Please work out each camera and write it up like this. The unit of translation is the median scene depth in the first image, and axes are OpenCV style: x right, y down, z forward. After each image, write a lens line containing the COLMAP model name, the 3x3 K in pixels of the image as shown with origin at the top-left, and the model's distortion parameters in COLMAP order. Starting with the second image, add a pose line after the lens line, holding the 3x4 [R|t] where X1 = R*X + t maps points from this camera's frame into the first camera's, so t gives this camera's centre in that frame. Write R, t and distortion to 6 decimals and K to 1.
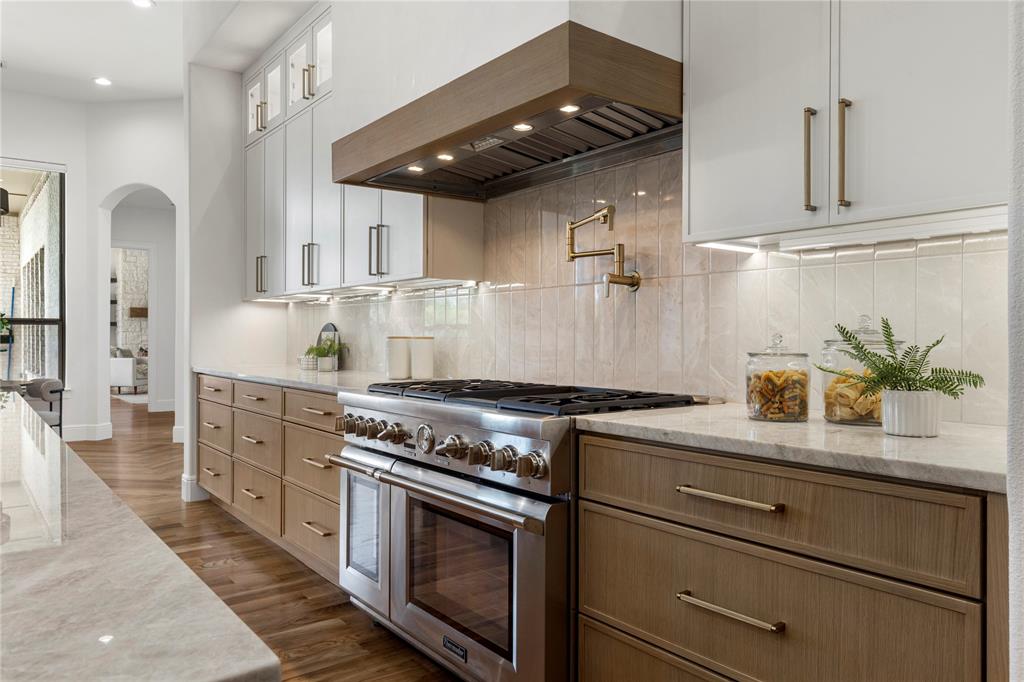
lens RADIAL K [[709.8, 0, 512.0], [0, 709.8, 341.0], [0, 0, 1]] dist [-0.003534, 0.001012]
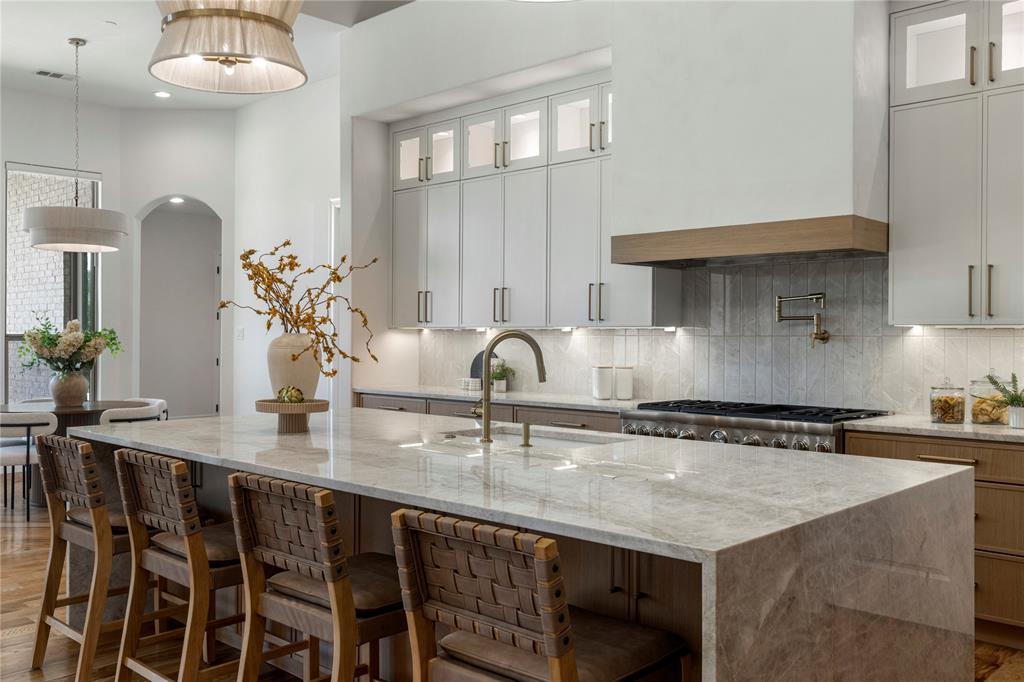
lens RADIAL K [[898.5, 0, 512.0], [0, 898.5, 341.0], [0, 0, 1]] dist [0.006632, 0.001219]
pose [[0.987552, 0.002534, 0.157270, -0.938310], [-0.002659, 0.999996, 0.000585, -0.085729], [-0.157268, -0.000996, 0.987556, -0.968781]]
